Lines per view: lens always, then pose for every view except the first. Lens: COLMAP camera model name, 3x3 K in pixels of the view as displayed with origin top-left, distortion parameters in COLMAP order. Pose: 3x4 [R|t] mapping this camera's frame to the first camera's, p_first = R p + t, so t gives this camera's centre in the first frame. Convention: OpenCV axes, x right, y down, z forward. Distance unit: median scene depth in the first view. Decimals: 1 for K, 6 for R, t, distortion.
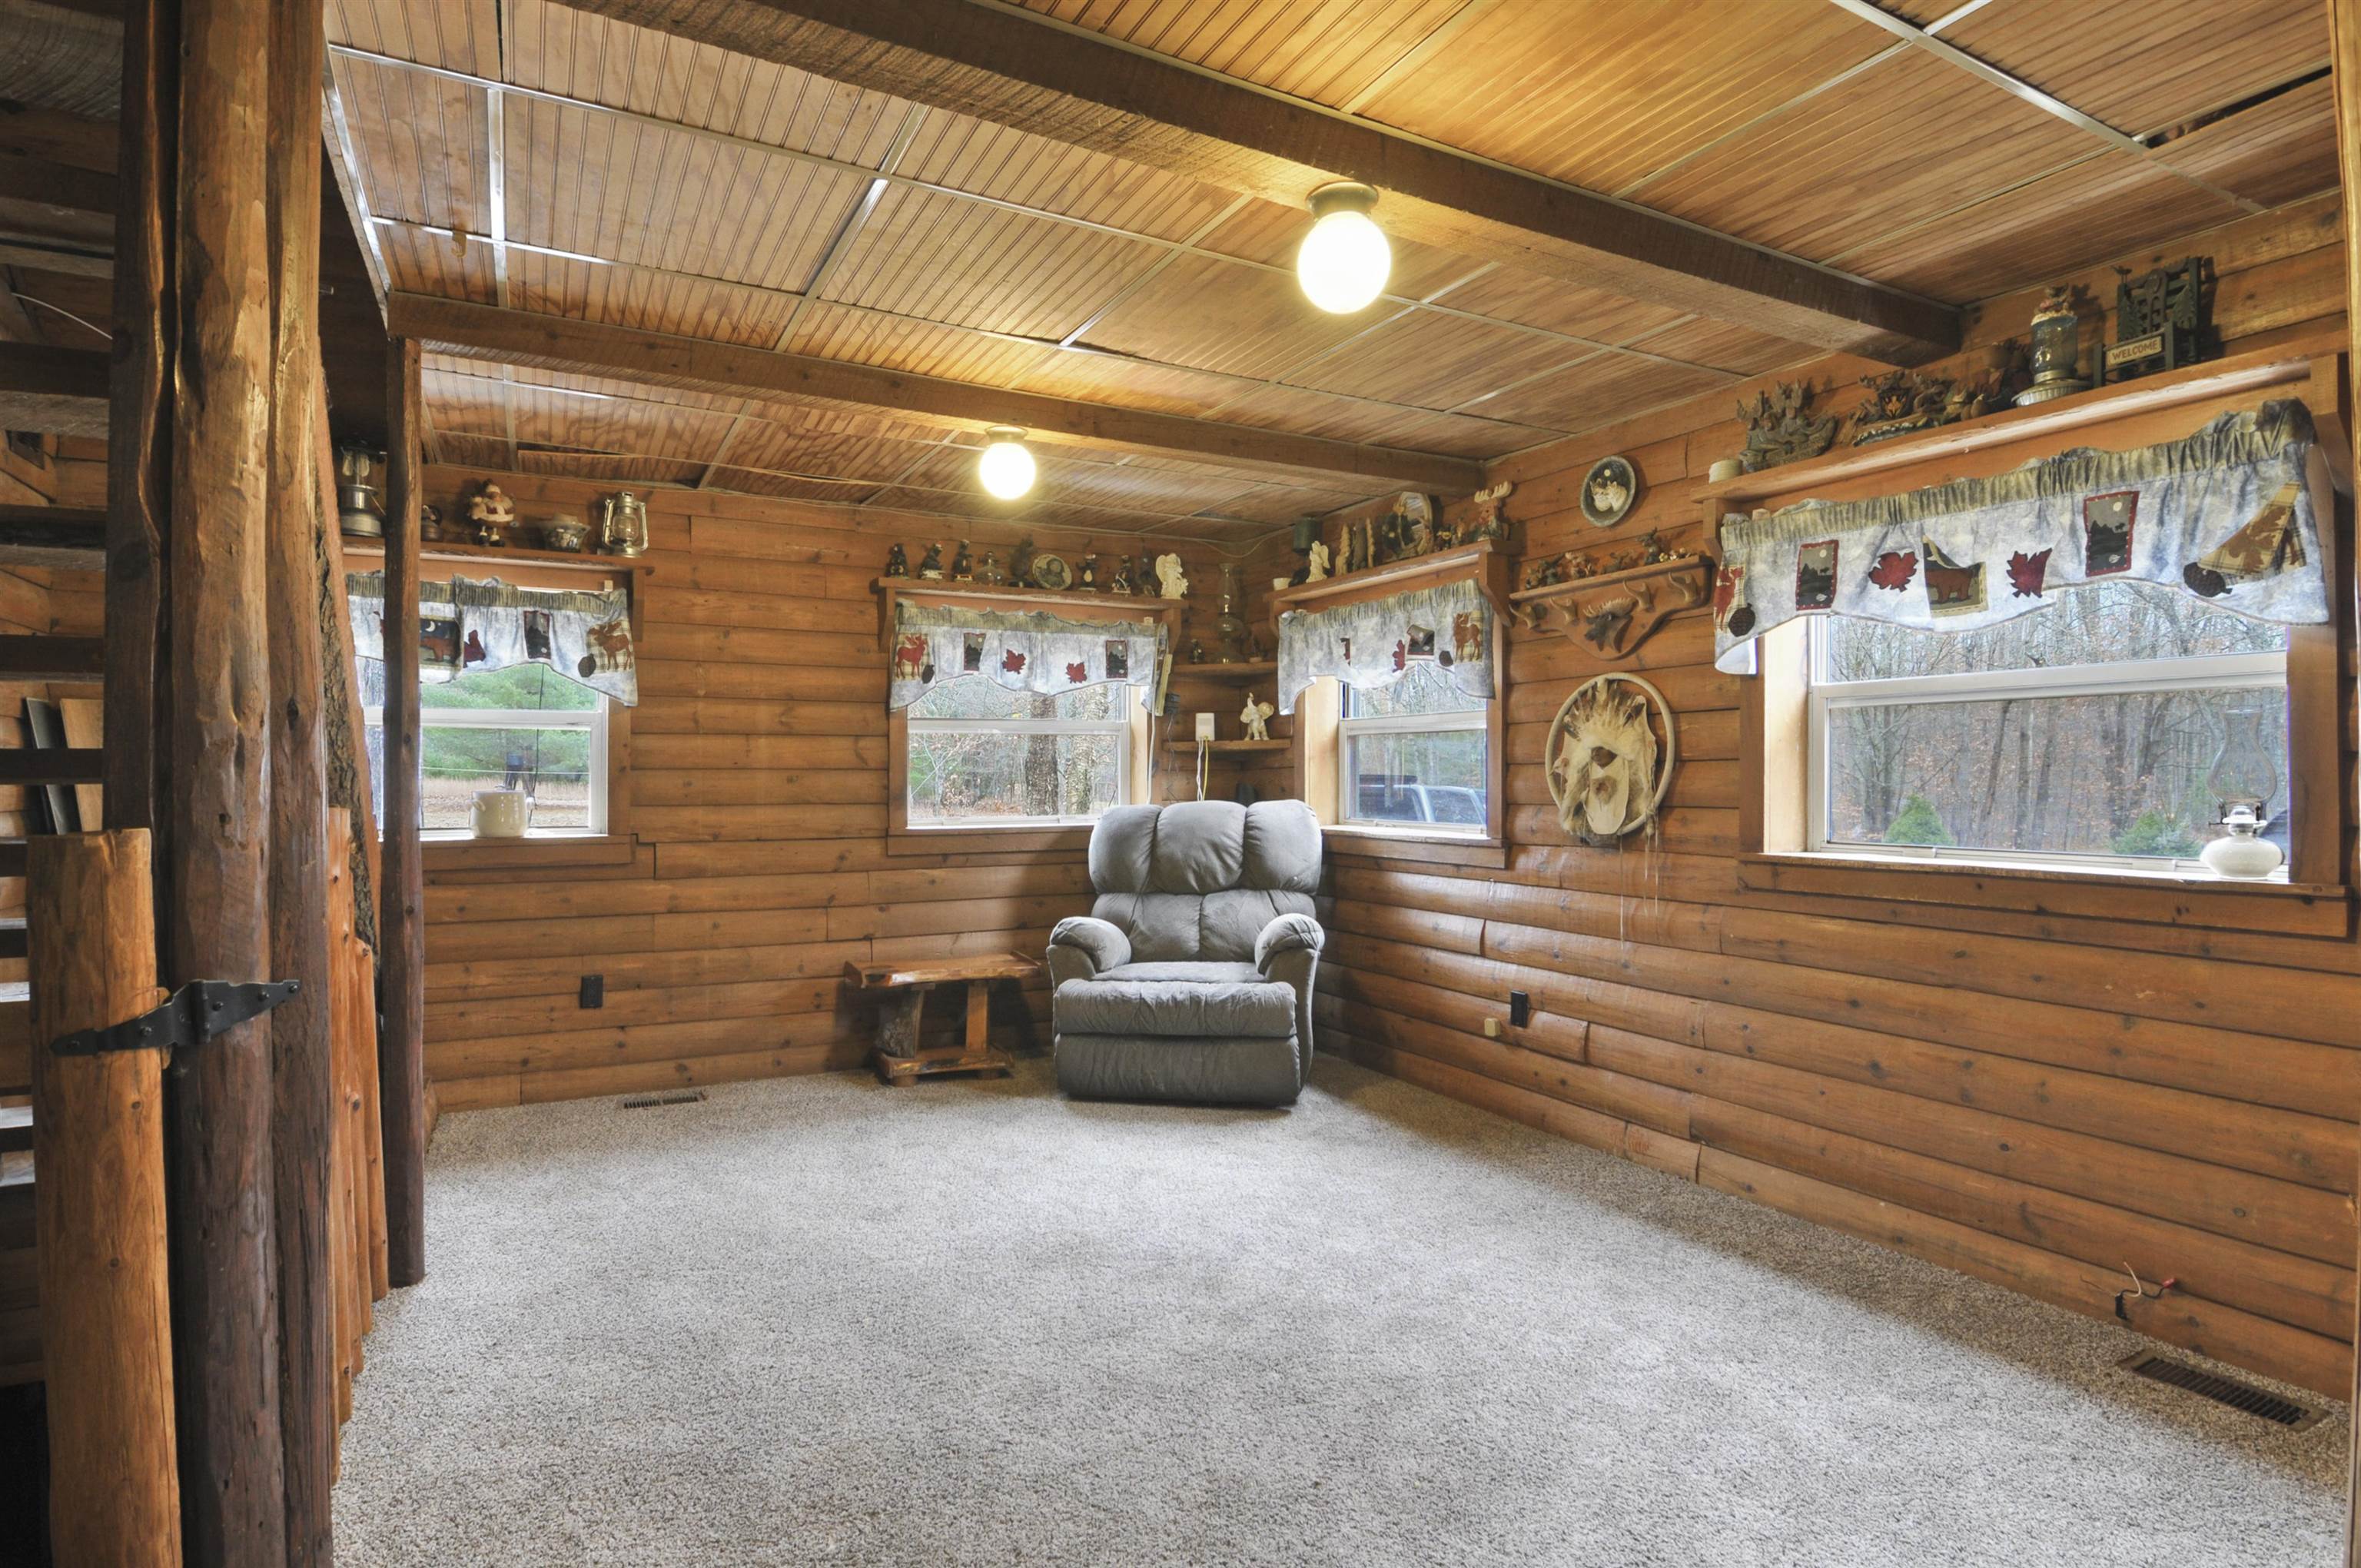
lens RADIAL K [[1183.7, 0, 1180.5], [0, 1183.7, 784.0], [0, 0, 1]] dist [0.001508, -0.014413]
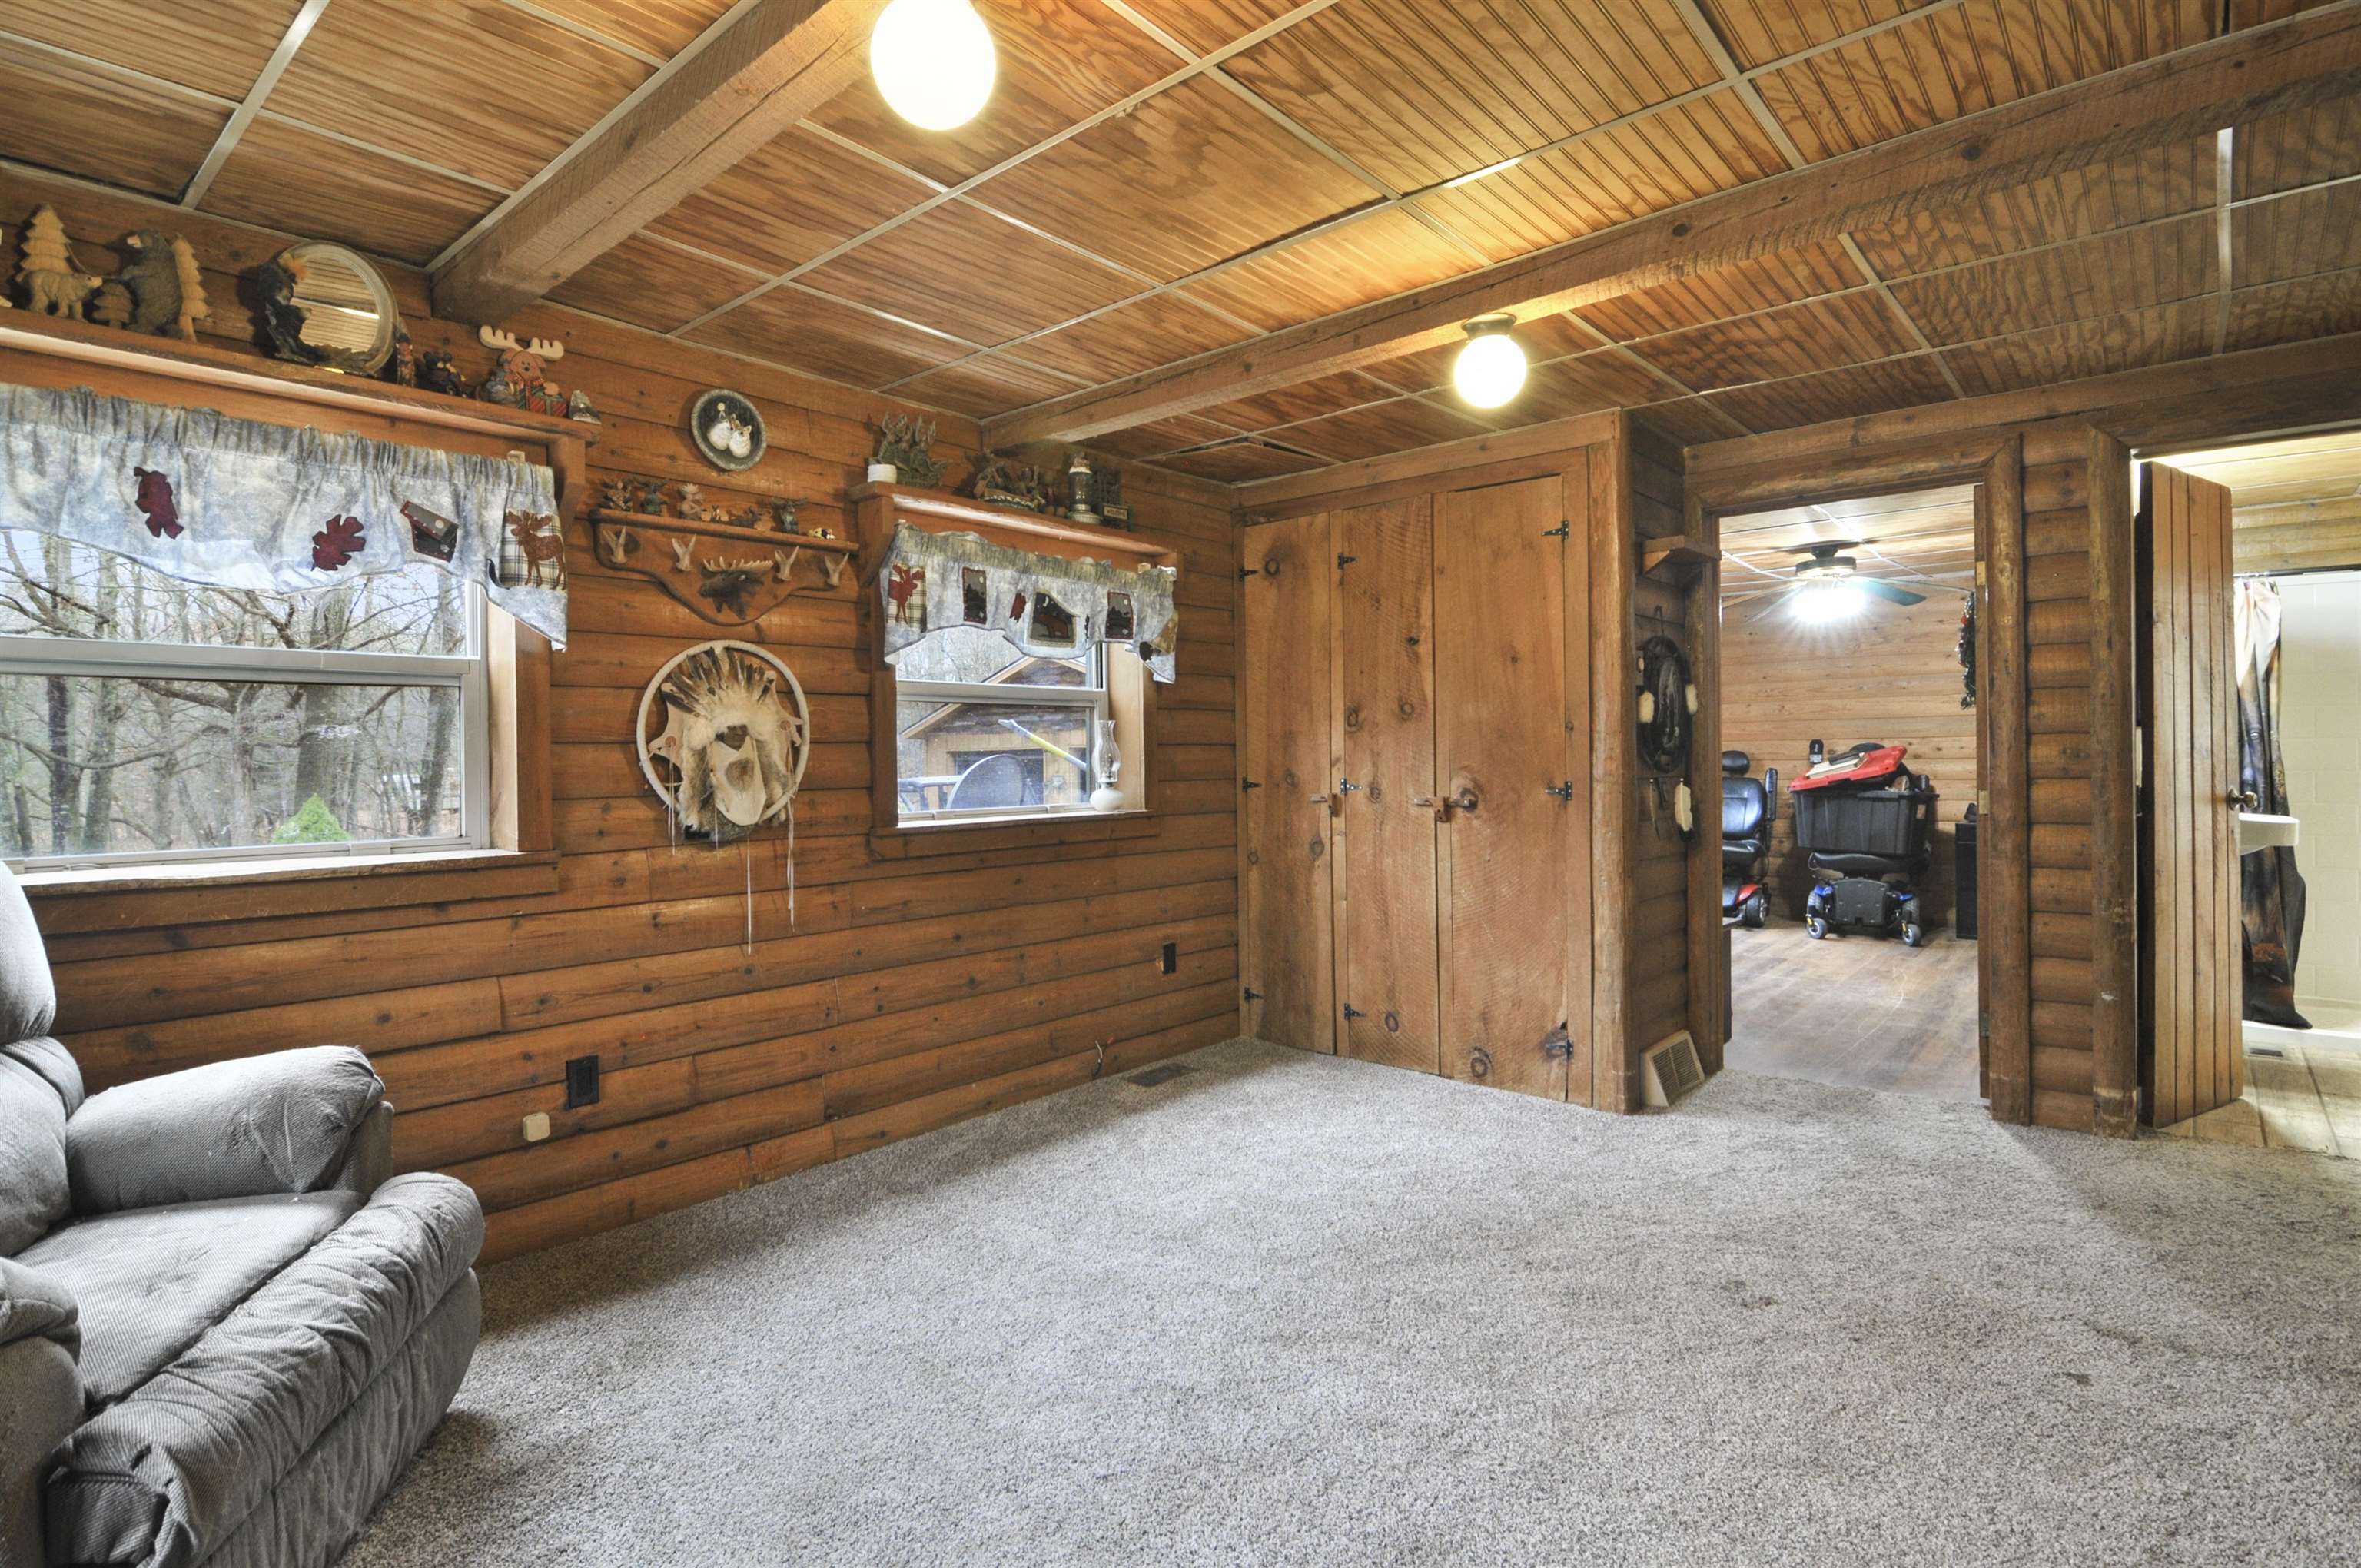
lens RADIAL K [[1173.8, 0, 1172.1], [0, 1173.8, 762.3], [0, 0, 1]] dist [0.000950, -0.014497]
pose [[-0.350561, -0.003735, 0.936532, -0.559640], [0.013953, 0.999860, 0.009210, -0.007483], [-0.936436, 0.016296, -0.350460, 1.004485]]
